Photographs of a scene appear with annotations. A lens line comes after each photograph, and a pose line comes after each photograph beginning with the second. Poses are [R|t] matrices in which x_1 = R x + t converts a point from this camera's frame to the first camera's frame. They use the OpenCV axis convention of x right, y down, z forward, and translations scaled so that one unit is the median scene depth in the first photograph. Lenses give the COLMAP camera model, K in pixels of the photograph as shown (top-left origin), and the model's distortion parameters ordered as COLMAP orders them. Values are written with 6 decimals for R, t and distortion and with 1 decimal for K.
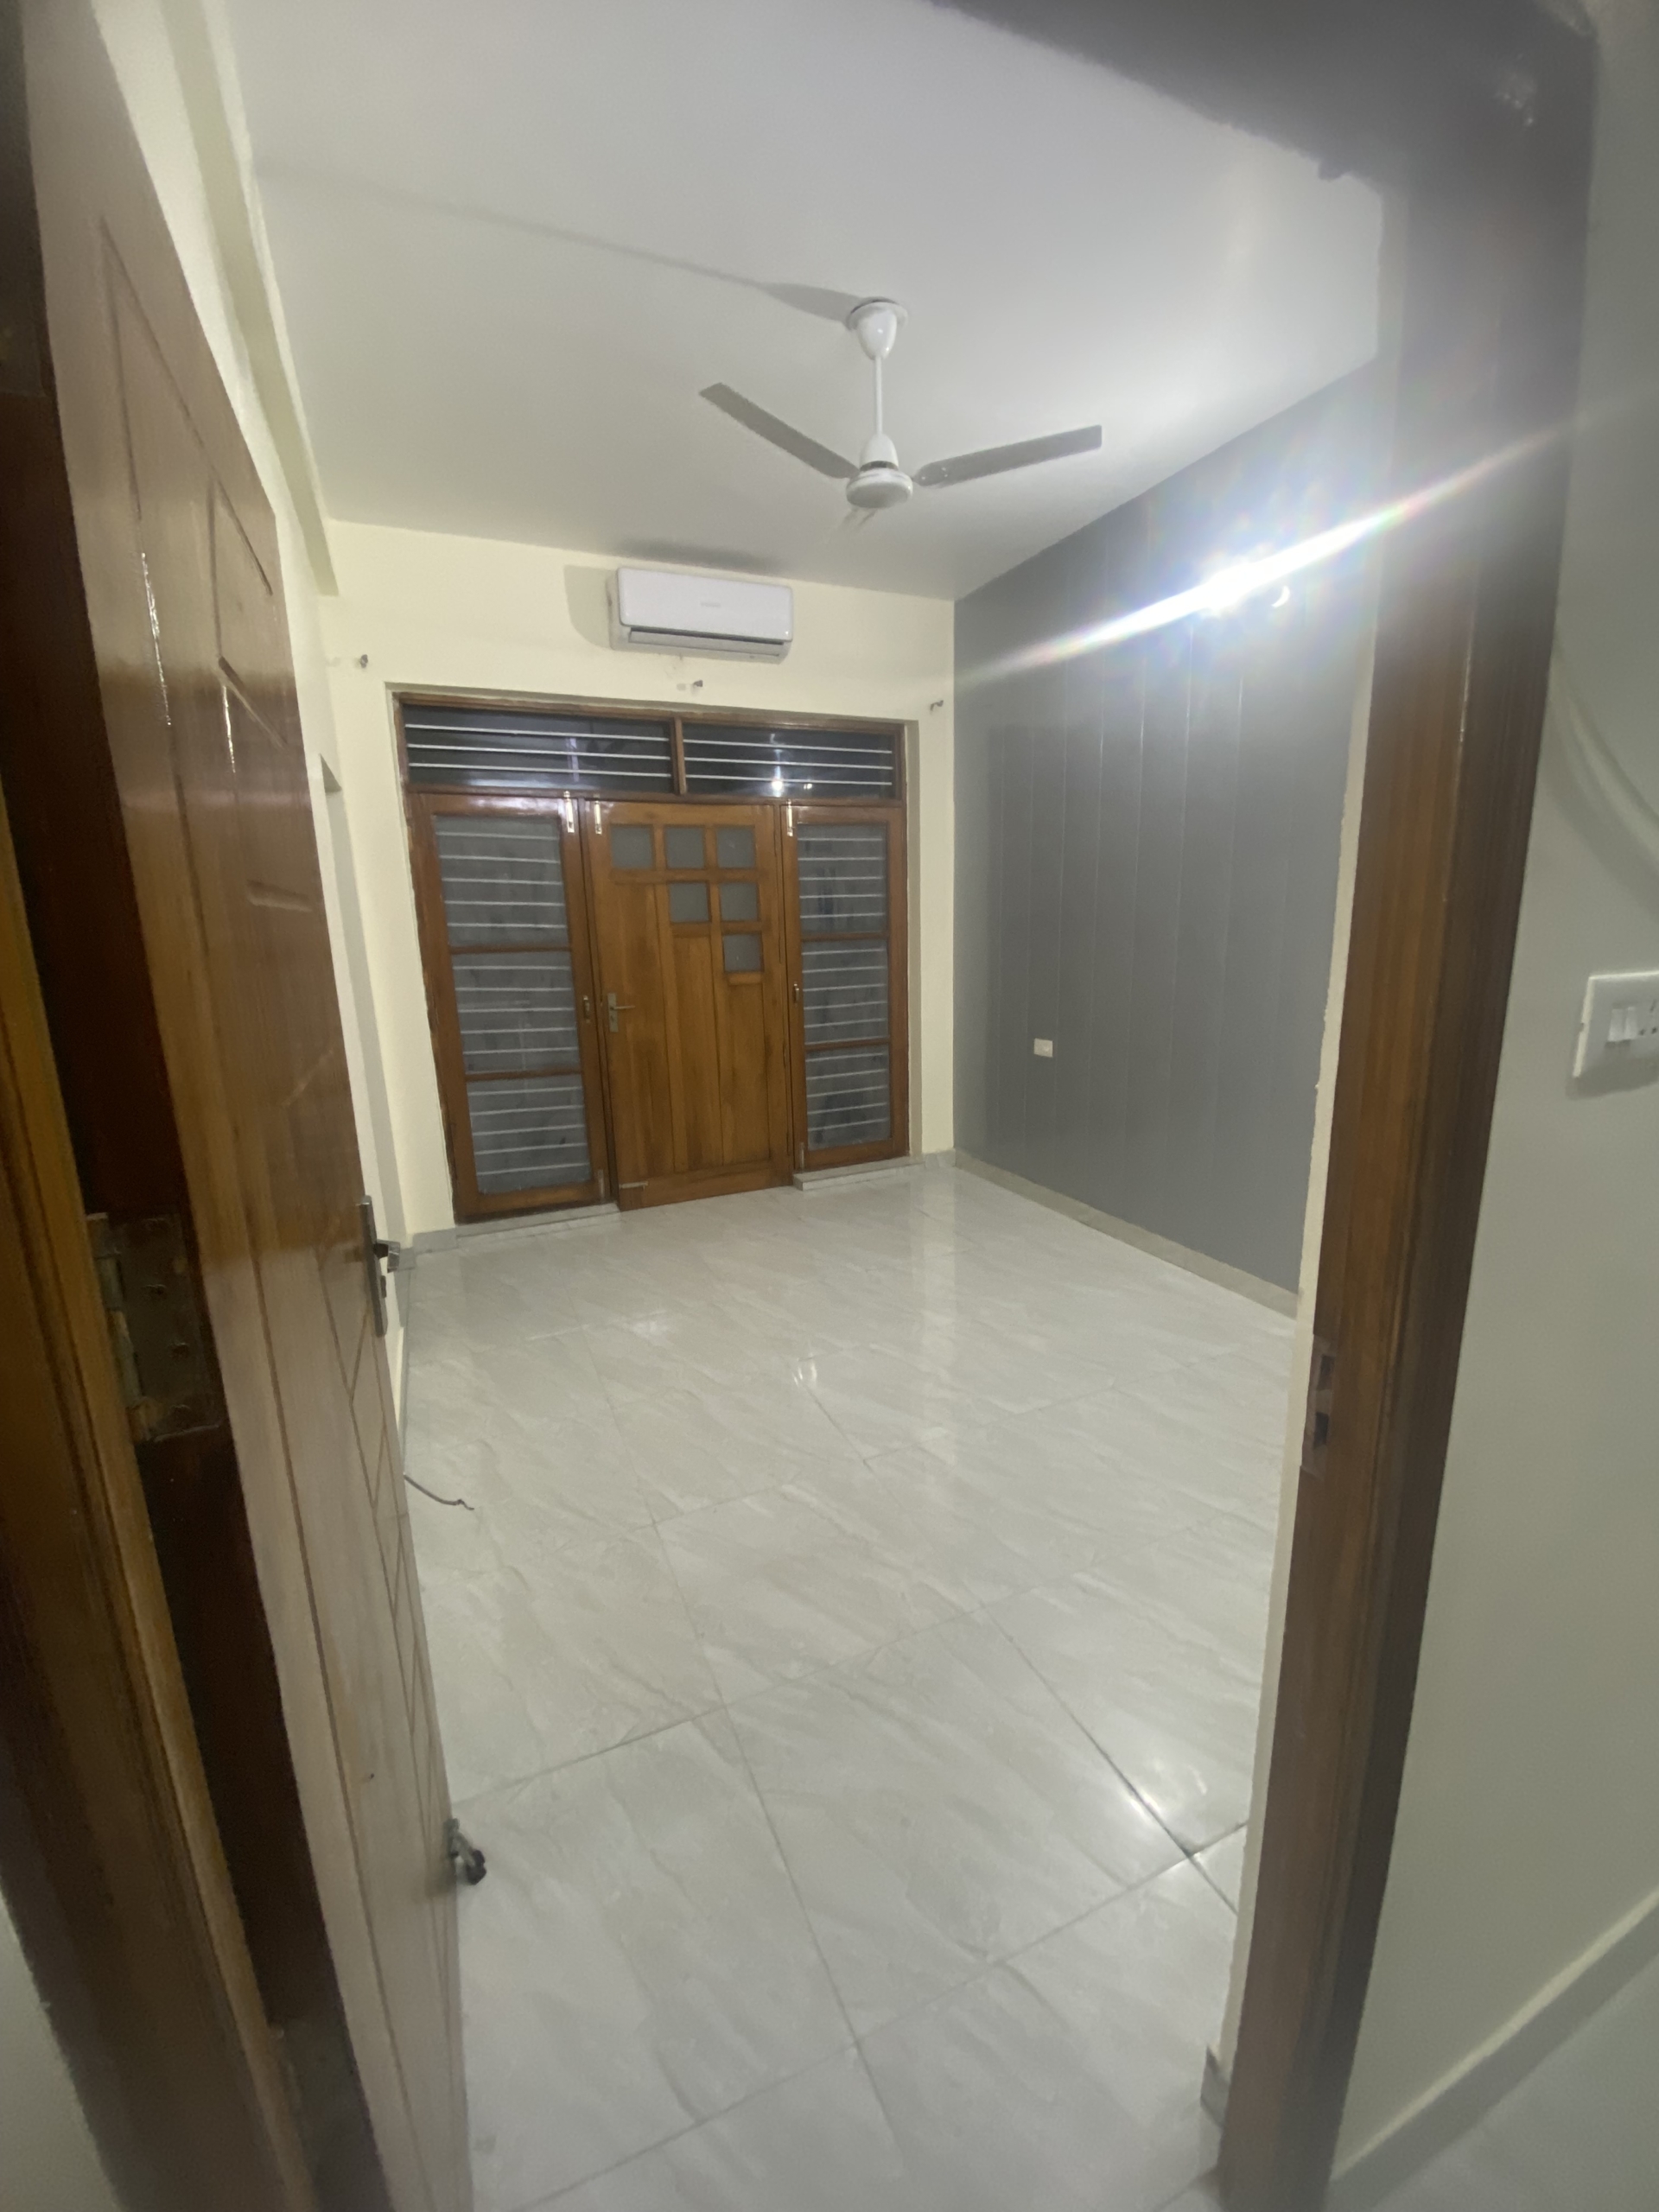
lens RADIAL K [[885.4, 0, 829.5], [0, 885.4, 1106.0], [0, 0, 1]] dist [0.031508, -0.030858]
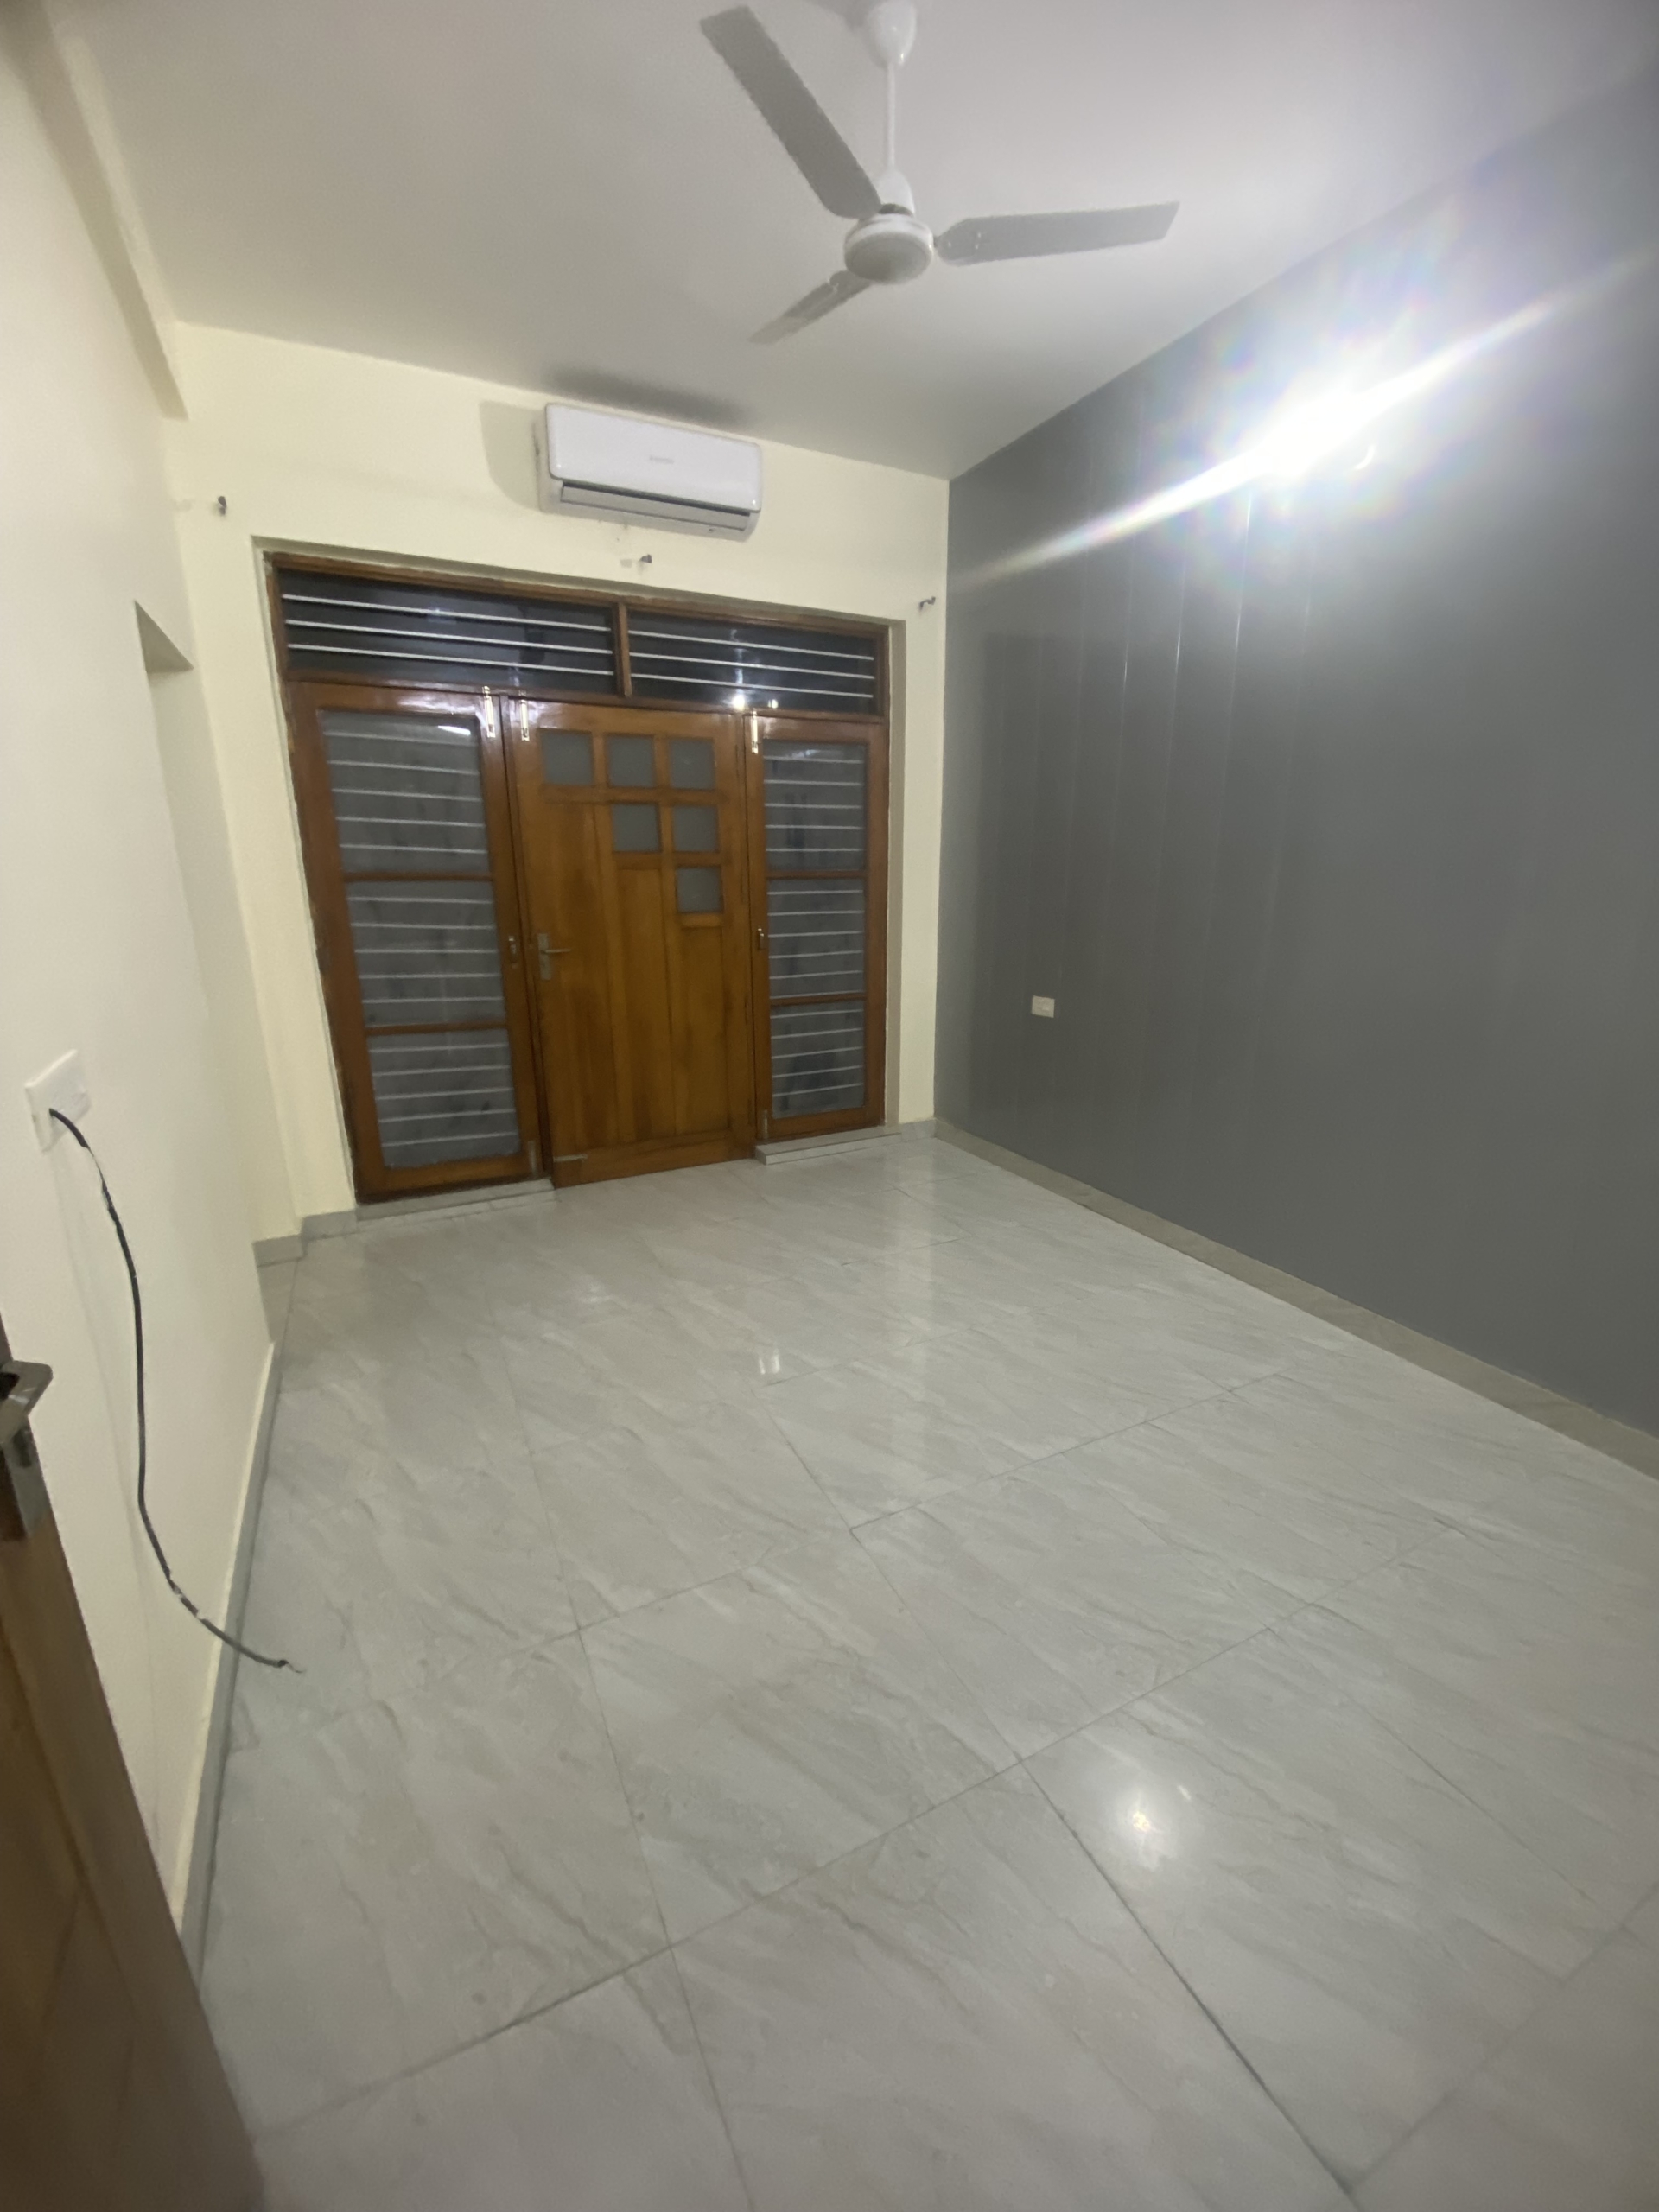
lens RADIAL K [[885.4, 0, 829.5], [0, 885.4, 1106.0], [0, 0, 1]] dist [0.031508, -0.030858]
pose [[0.998662, 0.009739, 0.050788, -0.013654], [-0.012342, 0.998612, 0.051211, -0.009878], [-0.050218, -0.051769, 0.997396, 0.131517]]
